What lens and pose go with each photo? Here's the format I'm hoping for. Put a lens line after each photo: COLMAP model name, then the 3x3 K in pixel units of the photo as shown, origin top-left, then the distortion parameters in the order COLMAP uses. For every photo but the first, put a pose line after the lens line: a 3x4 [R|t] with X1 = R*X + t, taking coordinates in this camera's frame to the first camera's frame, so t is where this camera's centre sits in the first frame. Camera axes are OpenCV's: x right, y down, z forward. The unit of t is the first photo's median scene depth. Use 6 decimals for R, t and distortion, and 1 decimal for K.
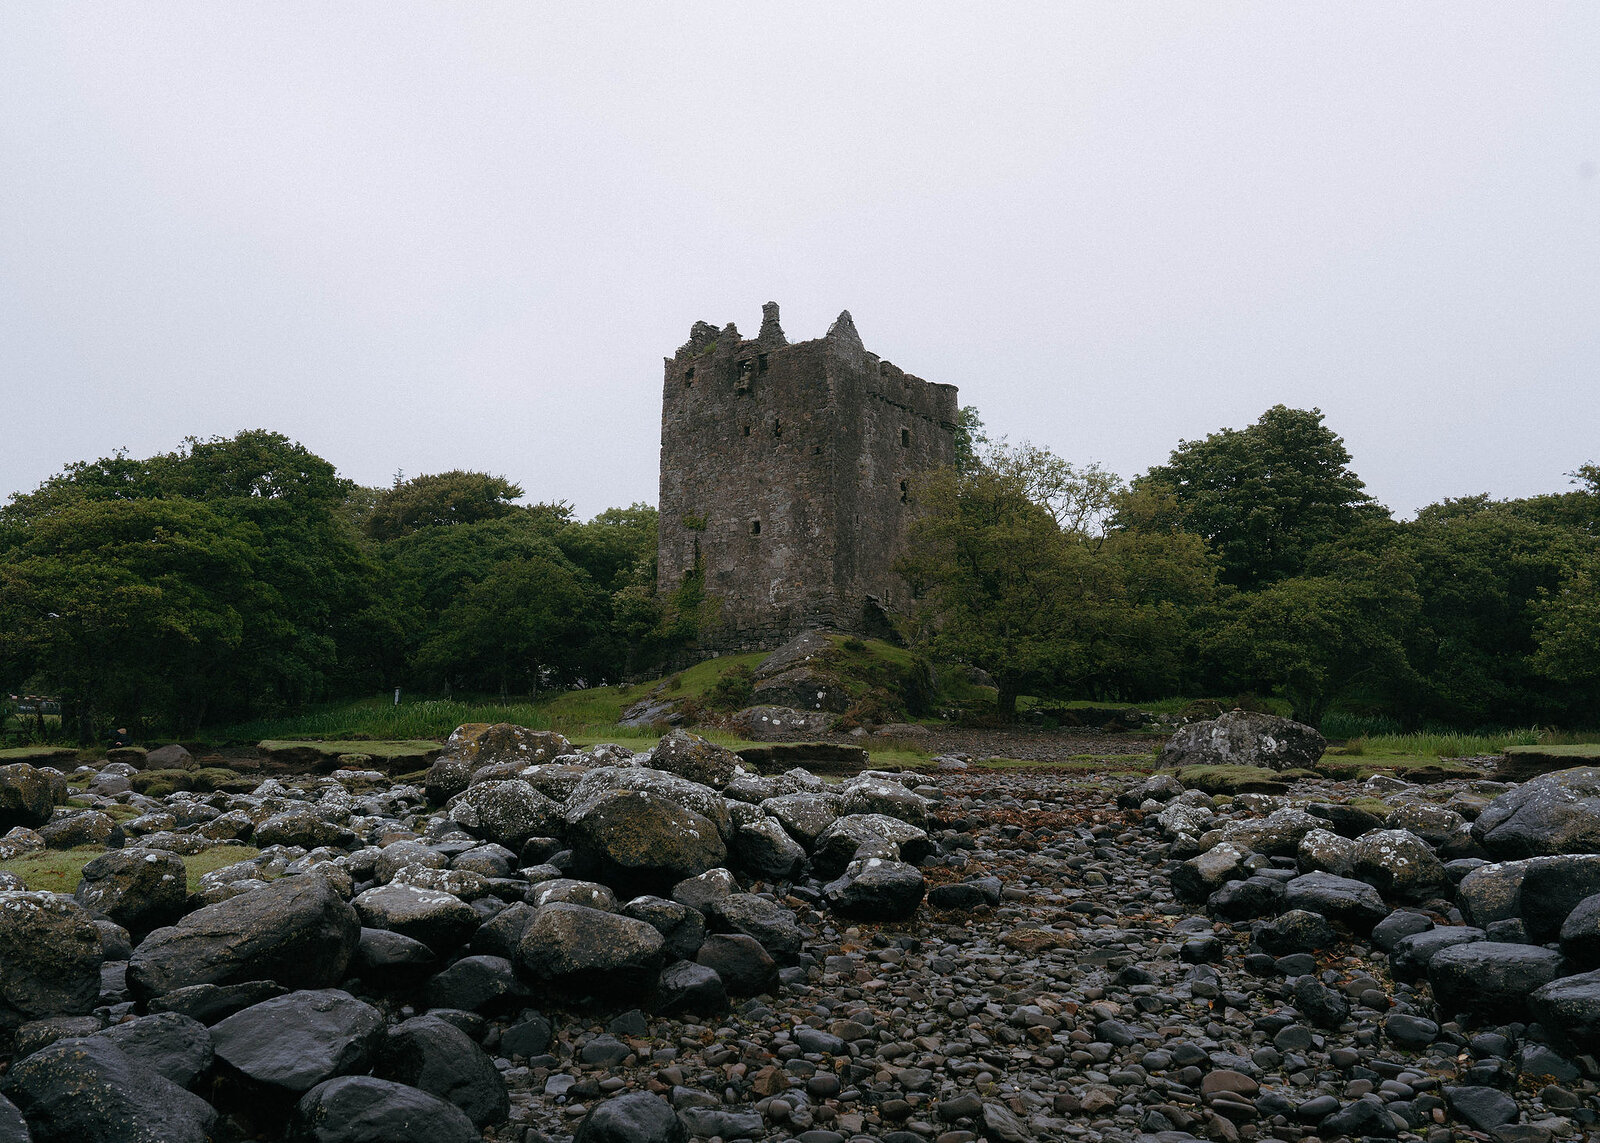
lens RADIAL K [[1155.3, 0, 800.0], [0, 1155.3, 571.5], [0, 0, 1]] dist [0.000732, -0.001561]
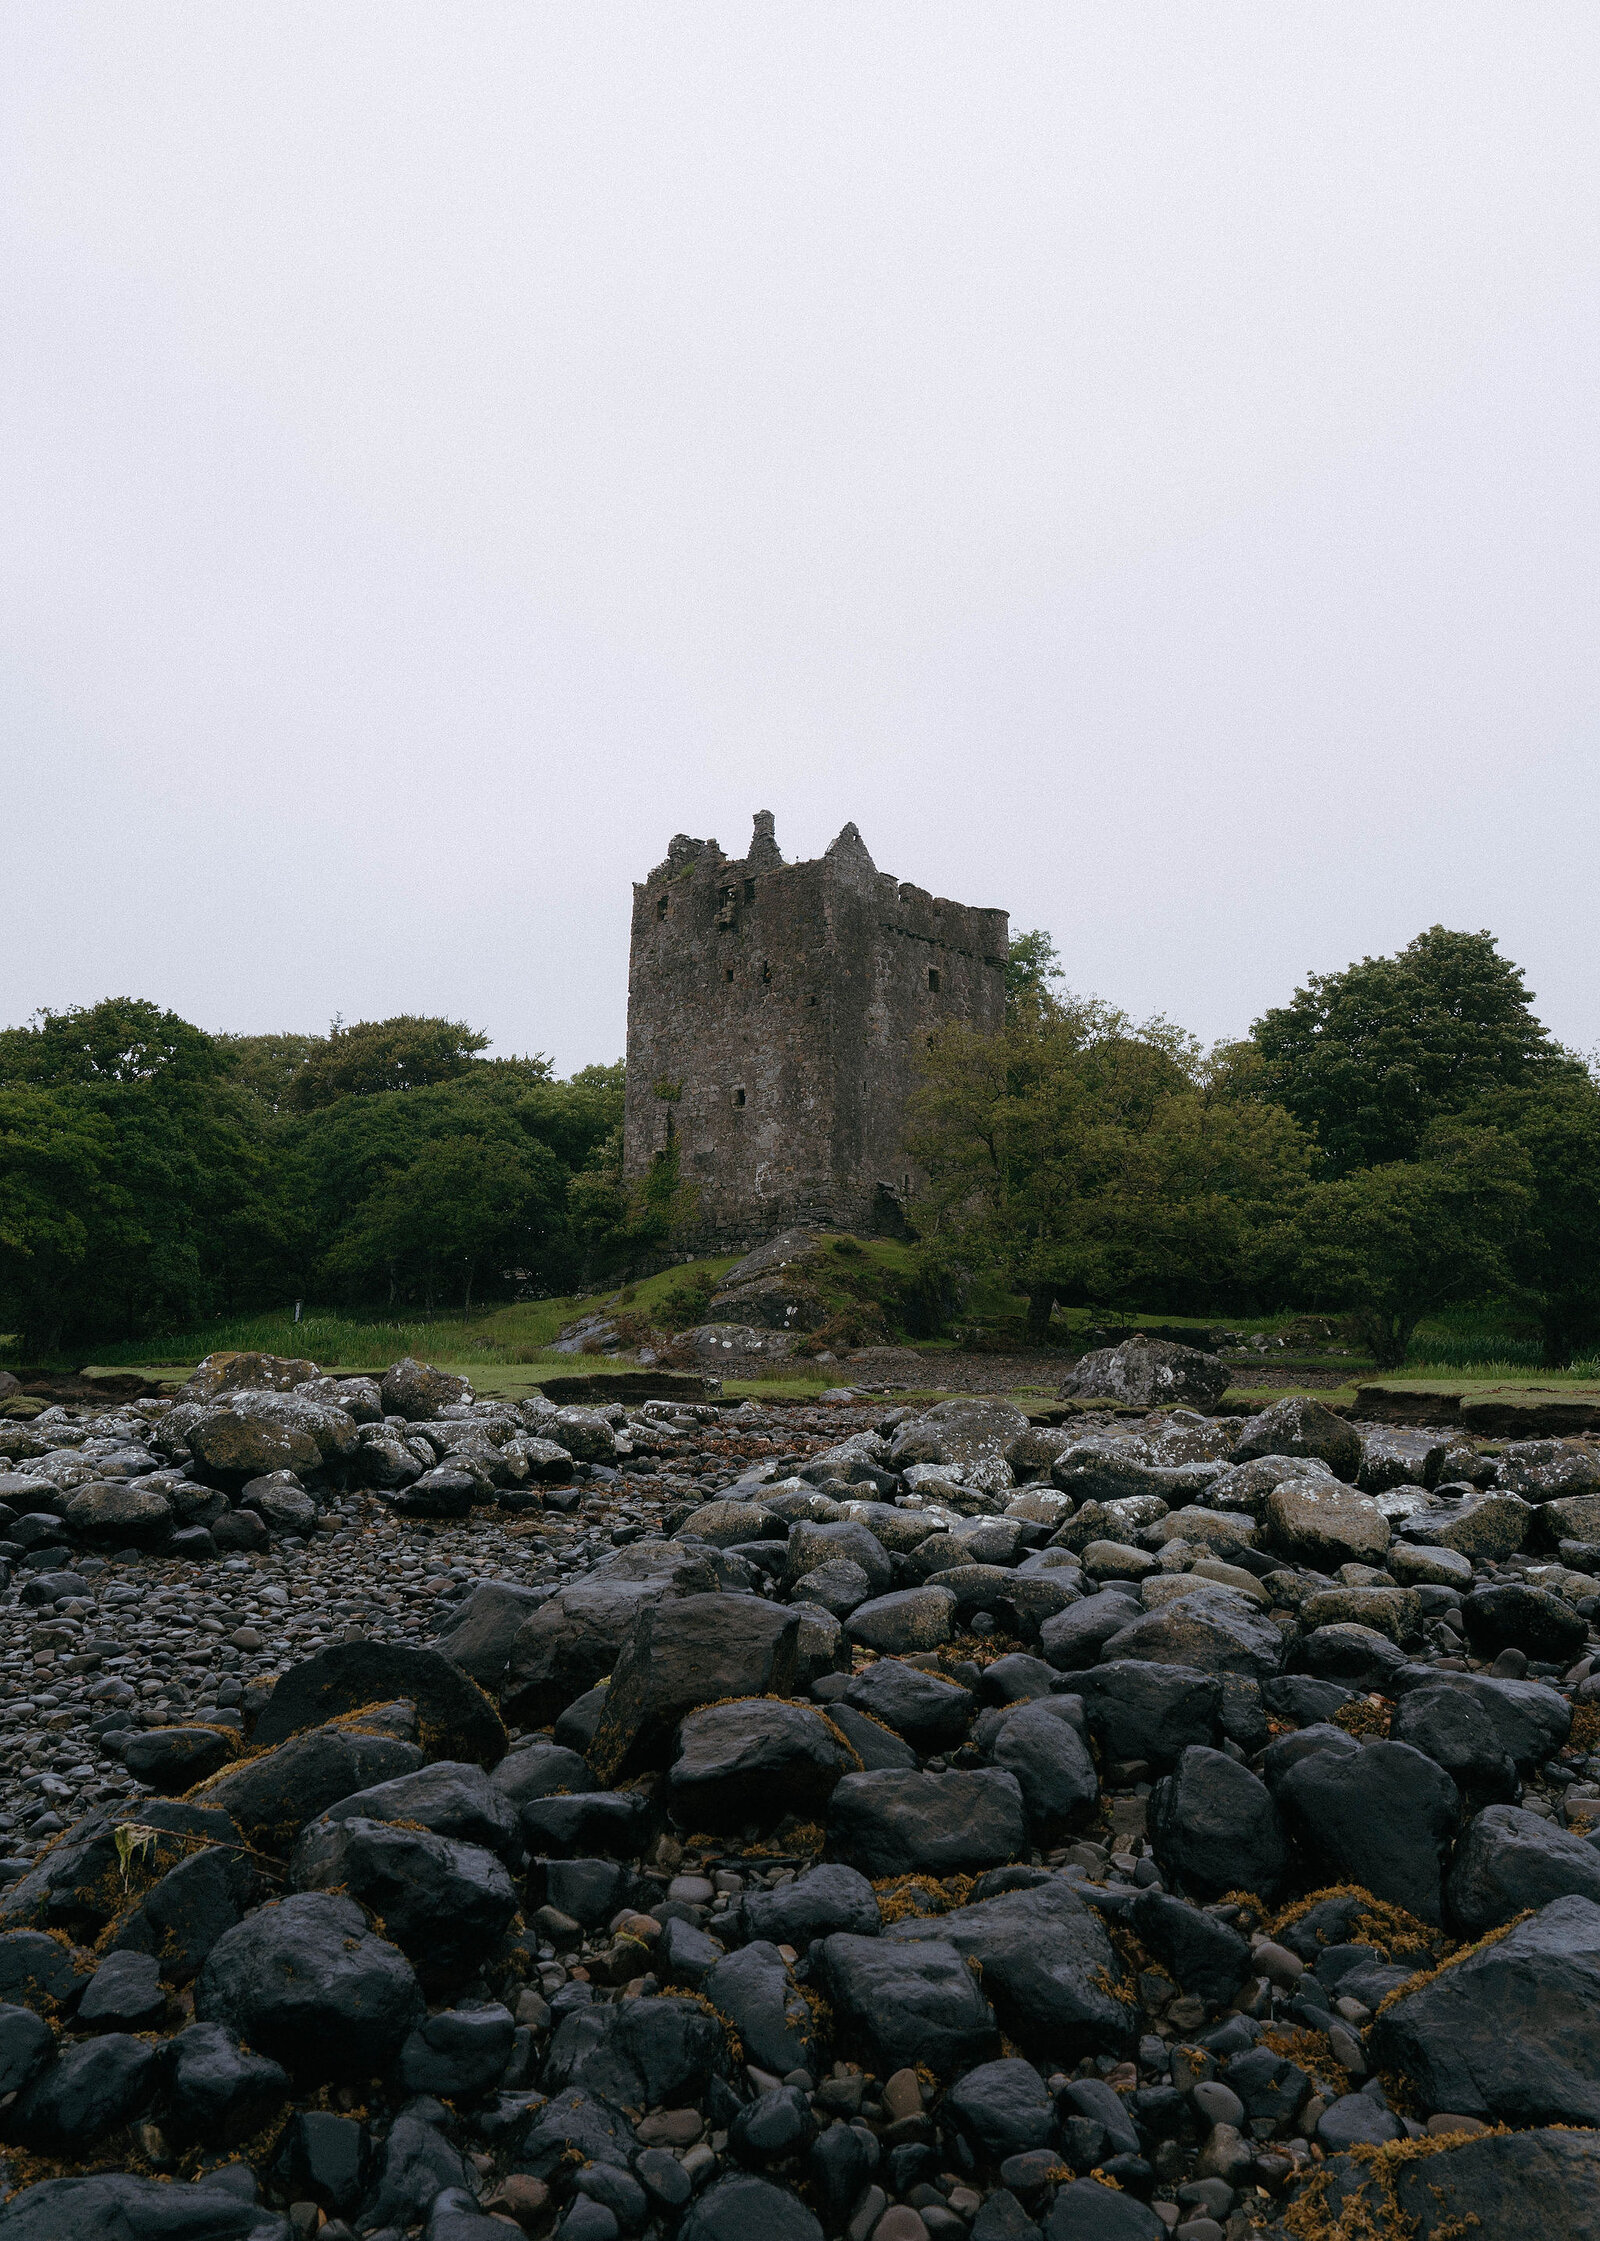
lens RADIAL K [[1619.8, 0, 803.9], [0, 1619.8, 1094.6], [0, 0, 1]] dist [0.000925, 0.002318]
pose [[0.997030, -0.011011, -0.076226, 0.090495], [0.009470, 0.999744, -0.020541, -0.016832], [0.076432, 0.019758, 0.996879, -0.107469]]
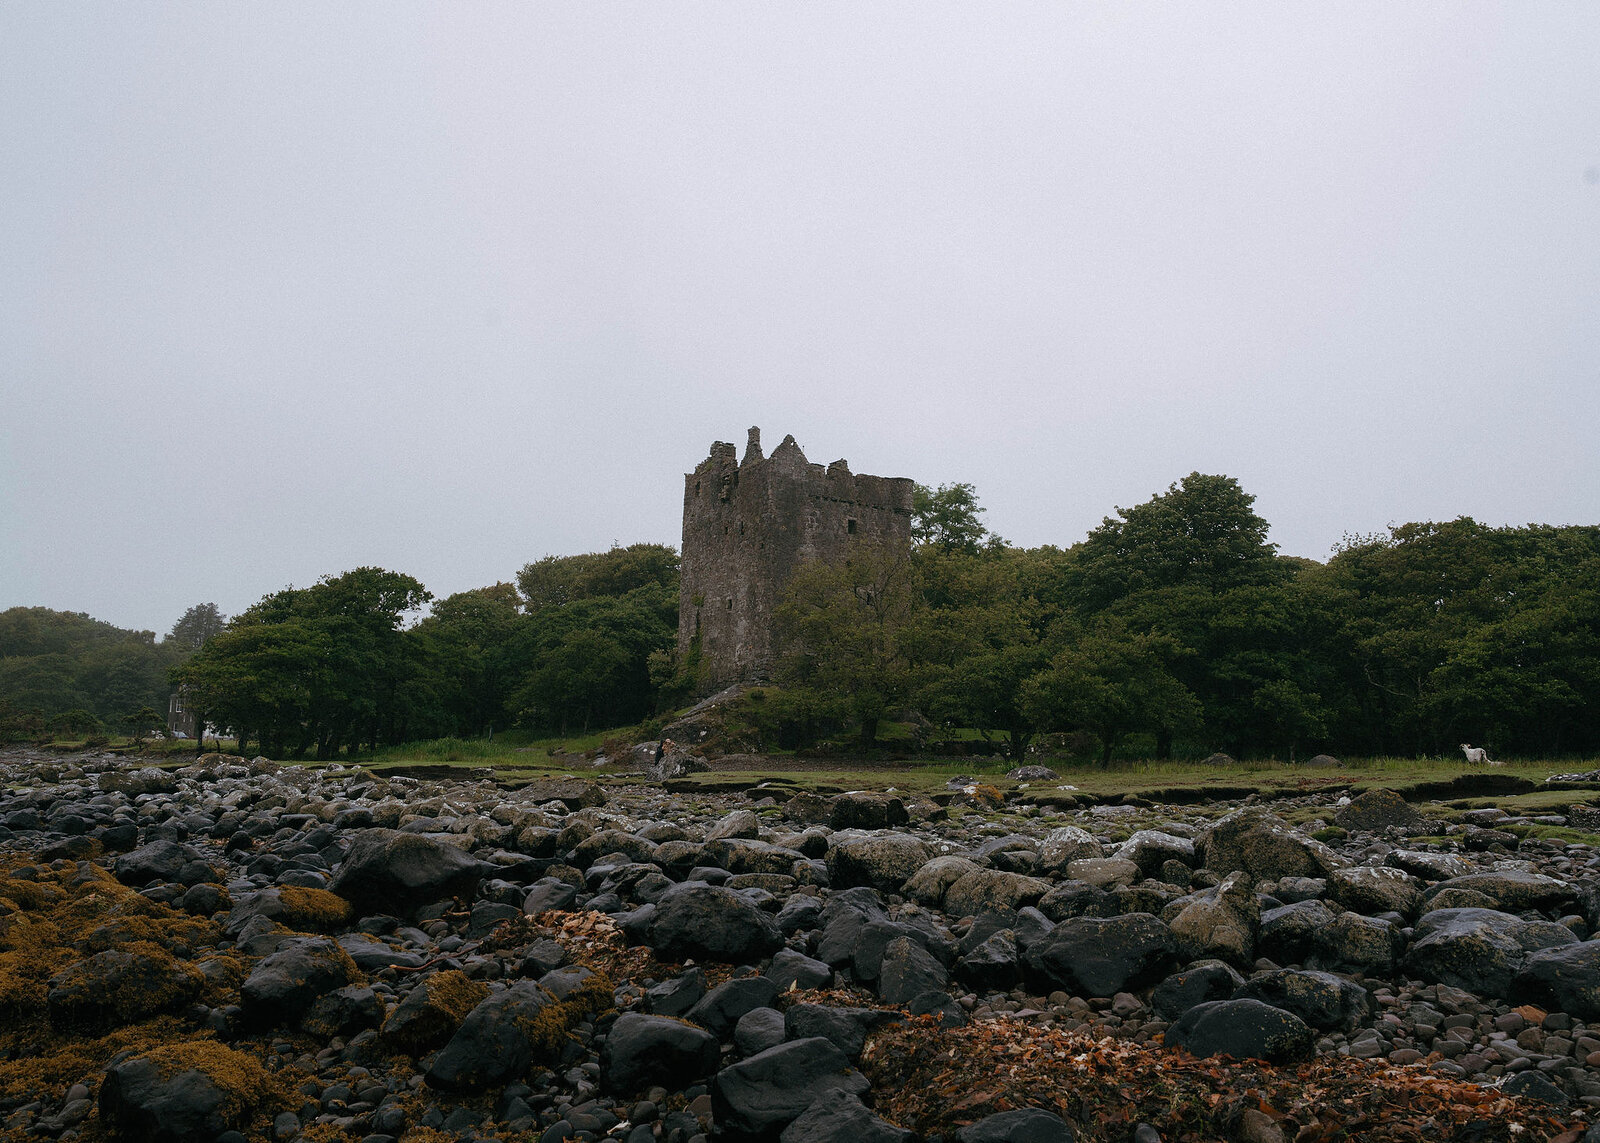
lens RADIAL K [[1216.0, 0, 800.0], [0, 1216.0, 571.5], [0, 0, 1]] dist [-0.075065, 0.007475]
pose [[0.947398, -0.046078, -0.316725, 0.478785], [0.041871, 0.998921, -0.020080, -0.044199], [0.317308, 0.005762, 0.948305, -0.293009]]
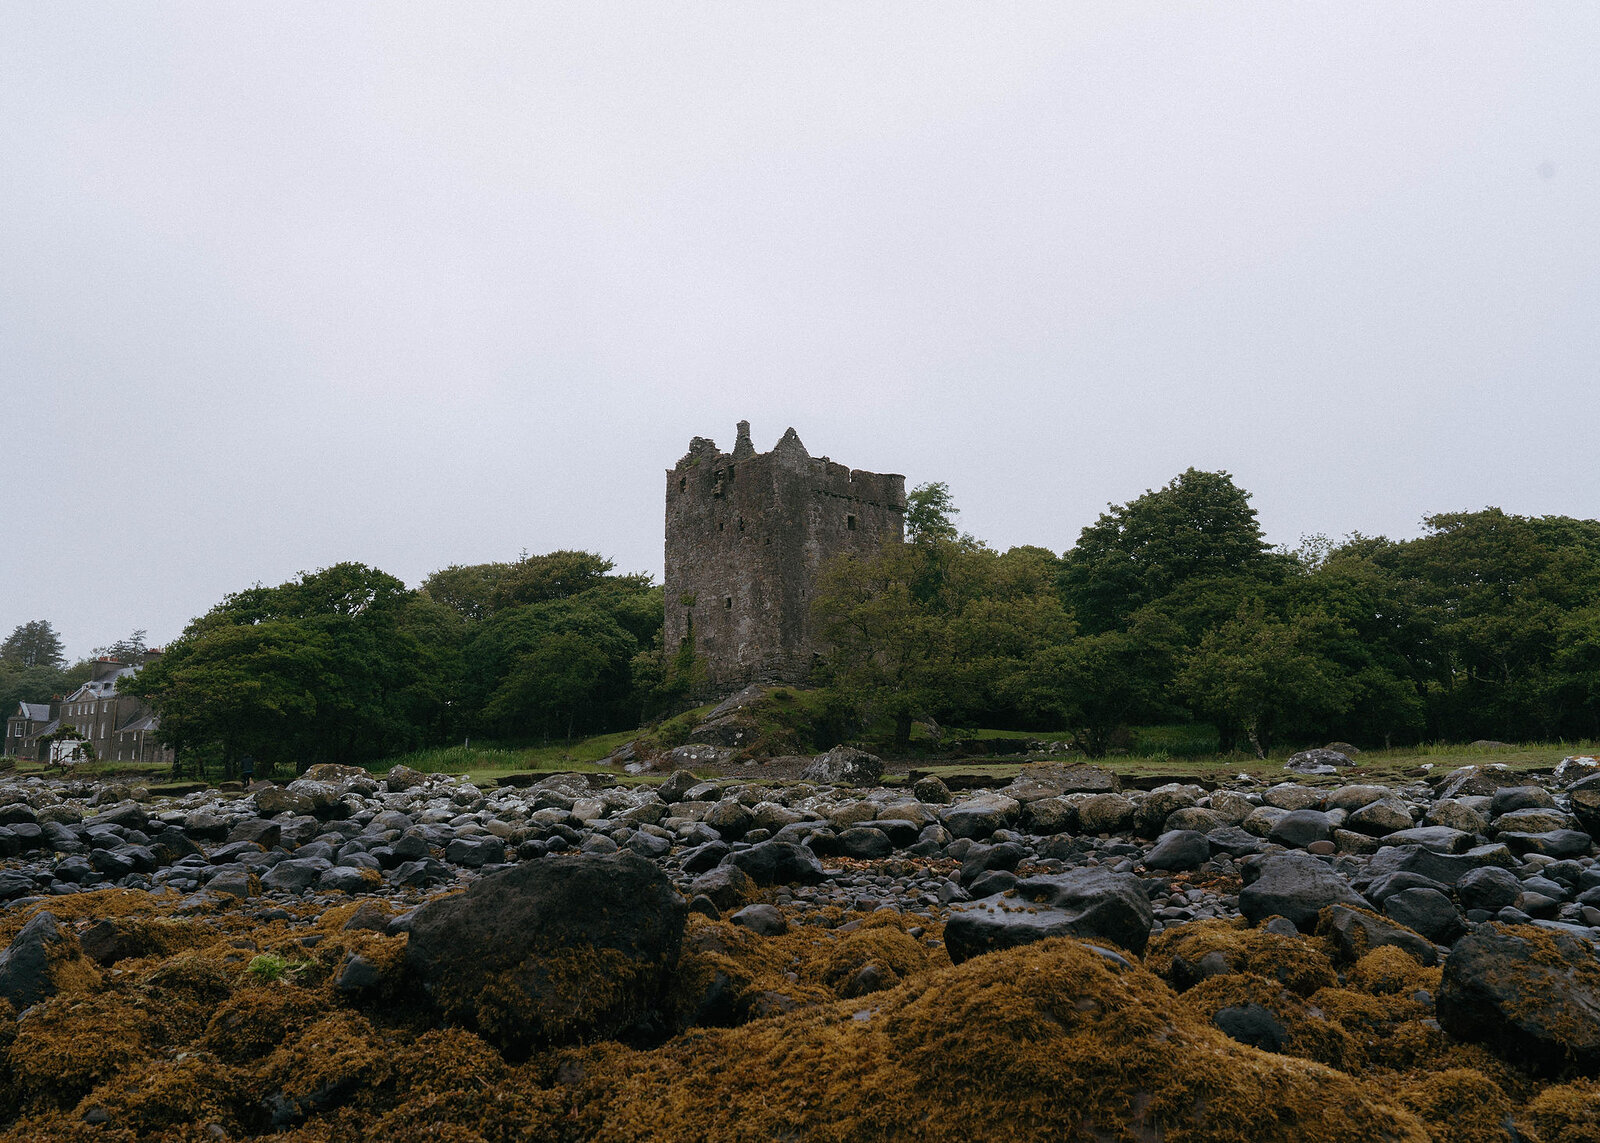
lens RADIAL K [[1156.5, 0, 755.6], [0, 1156.5, 568.9], [0, 0, 1]] dist [0.000925, 0.002318]
pose [[0.978645, -0.054523, -0.198193, 0.244872], [0.048599, 0.998218, -0.034639, -0.029762], [0.199728, 0.024267, 0.979551, -0.242730]]
